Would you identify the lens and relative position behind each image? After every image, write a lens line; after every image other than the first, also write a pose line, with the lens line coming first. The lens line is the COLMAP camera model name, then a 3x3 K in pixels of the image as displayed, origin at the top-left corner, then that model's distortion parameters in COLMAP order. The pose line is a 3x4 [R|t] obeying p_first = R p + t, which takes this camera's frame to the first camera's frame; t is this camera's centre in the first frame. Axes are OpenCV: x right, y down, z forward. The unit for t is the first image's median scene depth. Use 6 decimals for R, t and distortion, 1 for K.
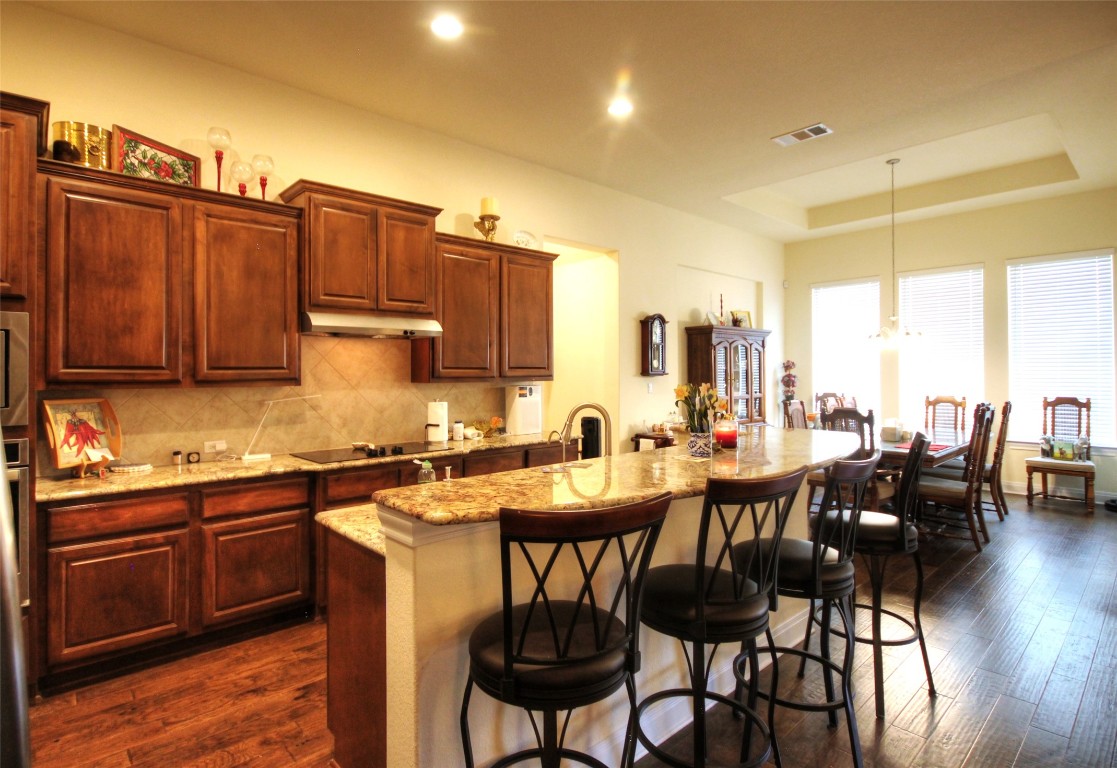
lens RADIAL K [[575.2, 0, 558.5], [0, 575.2, 384.0], [0, 0, 1]] dist [-0.001101, -0.000084]
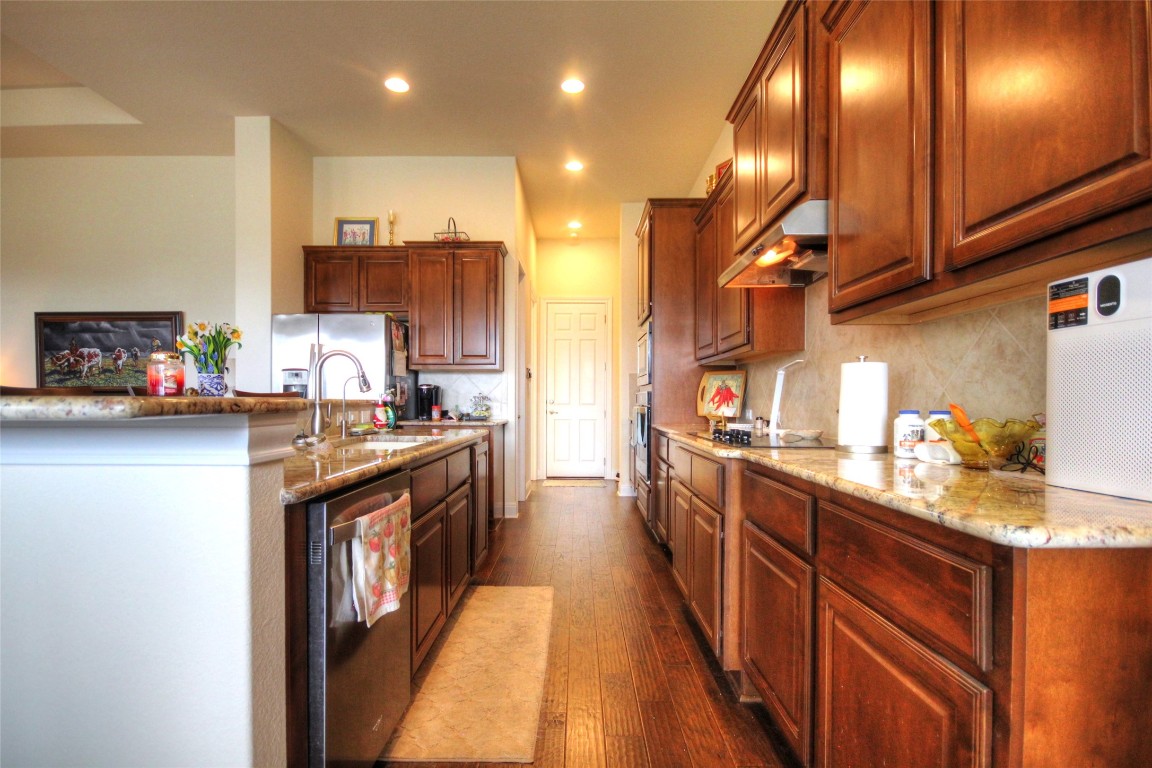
lens RADIAL K [[541.9, 0, 577.2], [0, 541.9, 402.5], [0, 0, 1]] dist [0.001609, 0.000310]
pose [[-0.679874, 0.008625, -0.733278, 0.263533], [-0.007975, 0.999785, 0.019154, 0.057632], [0.733286, 0.018870, -0.679659, 1.156175]]
